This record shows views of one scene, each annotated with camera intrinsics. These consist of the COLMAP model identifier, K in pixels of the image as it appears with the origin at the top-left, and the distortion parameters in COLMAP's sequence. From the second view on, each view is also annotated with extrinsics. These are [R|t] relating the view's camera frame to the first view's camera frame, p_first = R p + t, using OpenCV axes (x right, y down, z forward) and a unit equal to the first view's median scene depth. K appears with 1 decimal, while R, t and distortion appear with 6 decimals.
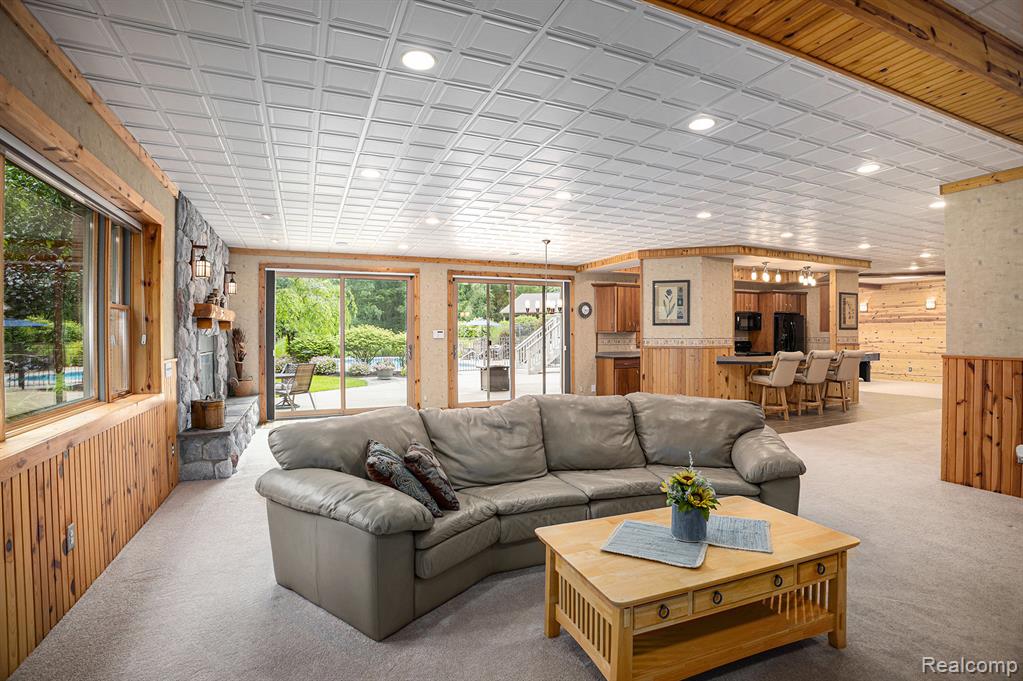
lens RADIAL K [[492.7, 0, 507.4], [0, 492.7, 332.3], [0, 0, 1]] dist [-0.068424, 0.013298]
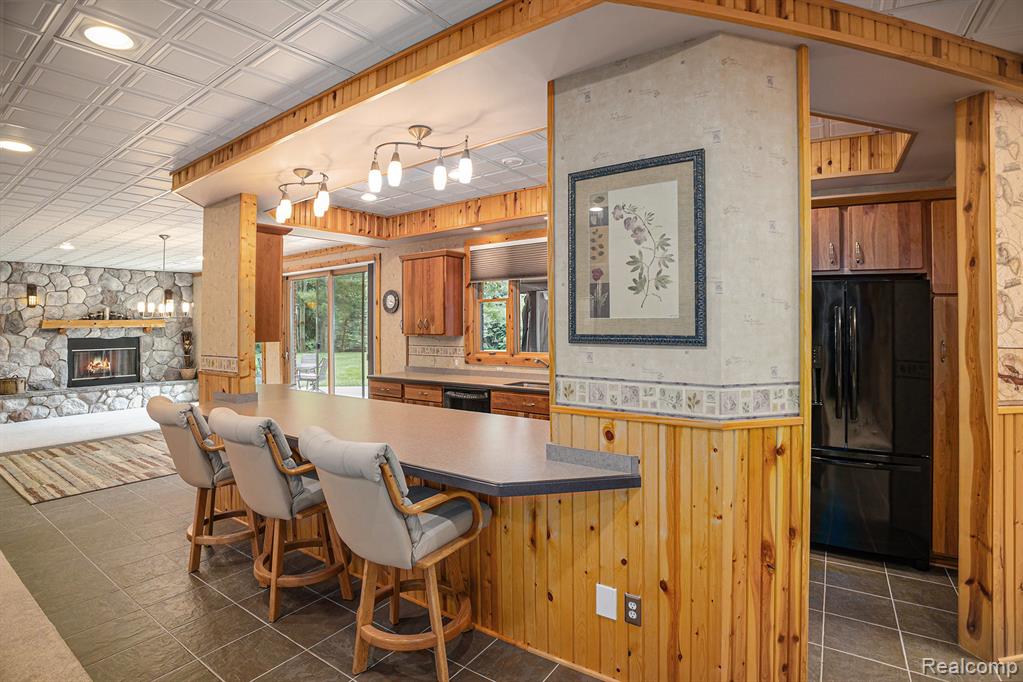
lens RADIAL K [[492.7, 0, 514.9], [0, 492.7, 314.3], [0, 0, 1]] dist [-0.068424, 0.013298]
pose [[0.500452, -0.020062, -0.865532, 0.813028], [0.015021, 0.999782, -0.014488, -0.015727], [0.865634, -0.005750, 0.500644, 0.813086]]
